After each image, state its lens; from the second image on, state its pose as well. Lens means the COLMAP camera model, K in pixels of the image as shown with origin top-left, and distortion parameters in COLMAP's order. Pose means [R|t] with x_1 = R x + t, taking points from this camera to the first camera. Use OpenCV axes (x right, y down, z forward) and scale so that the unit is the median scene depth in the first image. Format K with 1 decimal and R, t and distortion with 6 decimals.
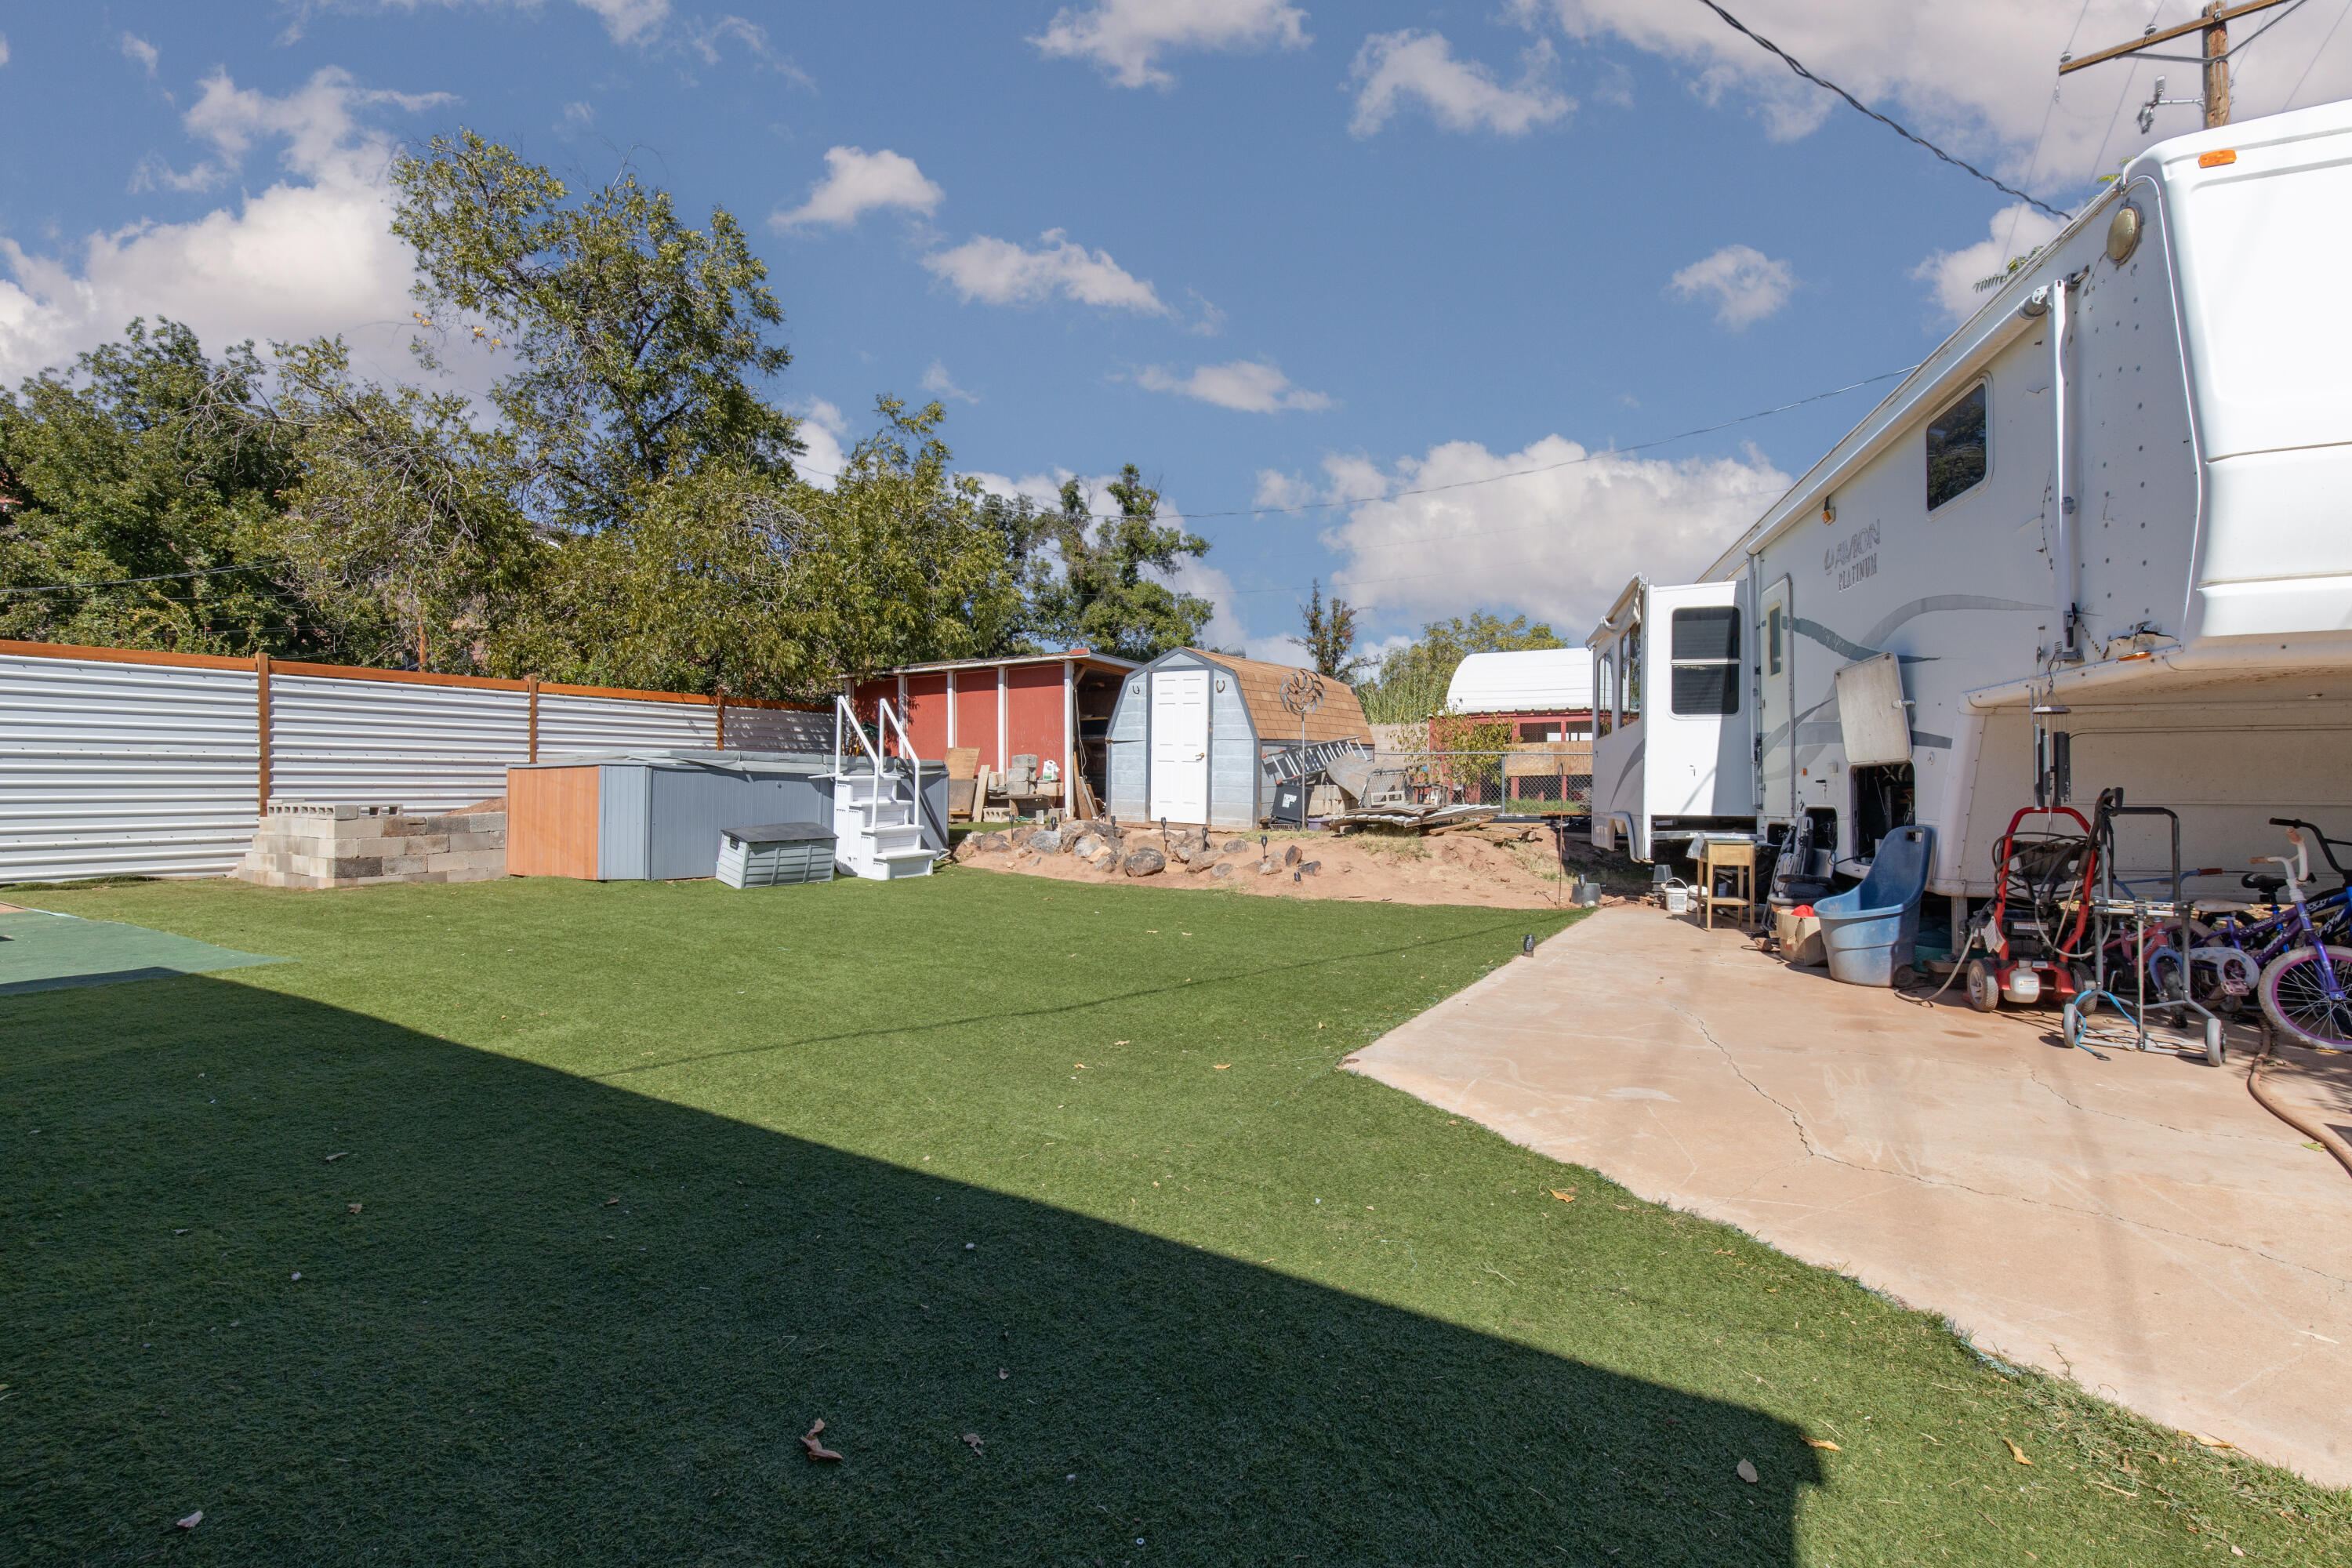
lens RADIAL K [[1058.5, 0, 1176.0], [0, 1058.5, 784.0], [0, 0, 1]] dist [0.004120, 0.001038]
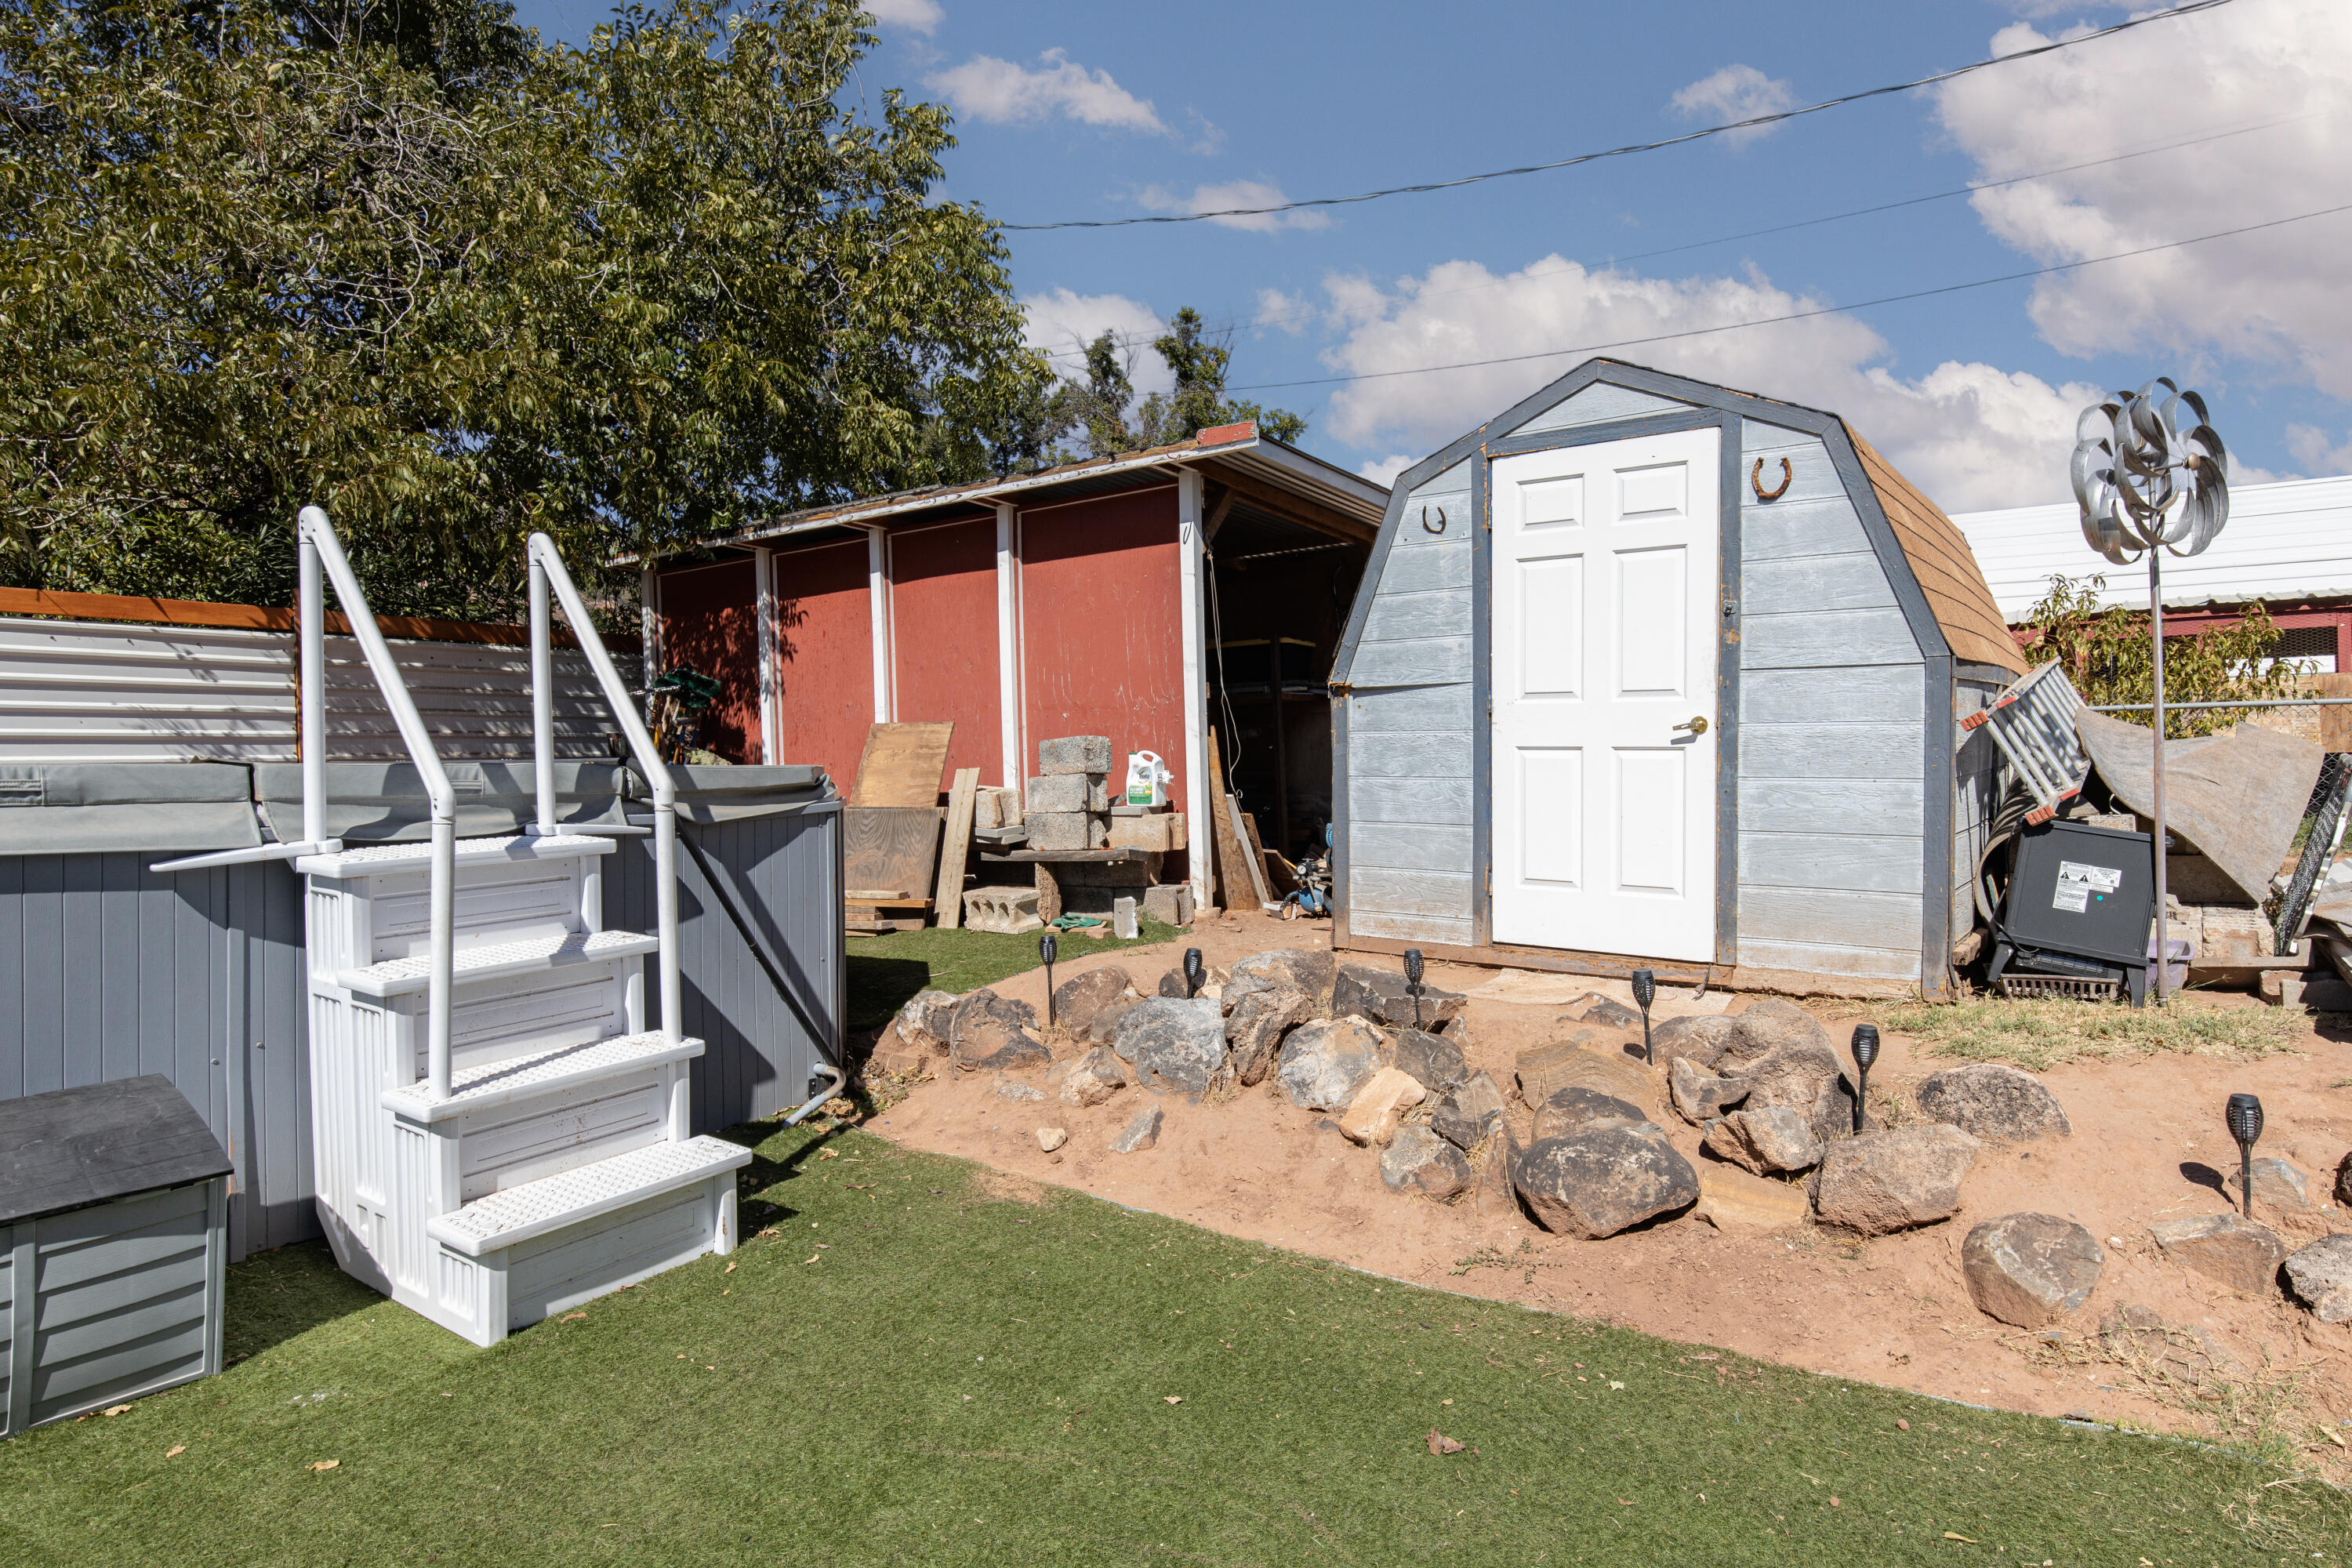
lens RADIAL K [[1334.3, 0, 1176.0], [0, 1334.3, 784.0], [0, 0, 1]] dist [-0.039402, -0.000419]
pose [[0.998831, -0.023929, -0.042005, -0.090359], [0.024475, 0.999622, 0.012533, -0.016748], [0.041690, -0.013546, 0.999039, 0.552578]]
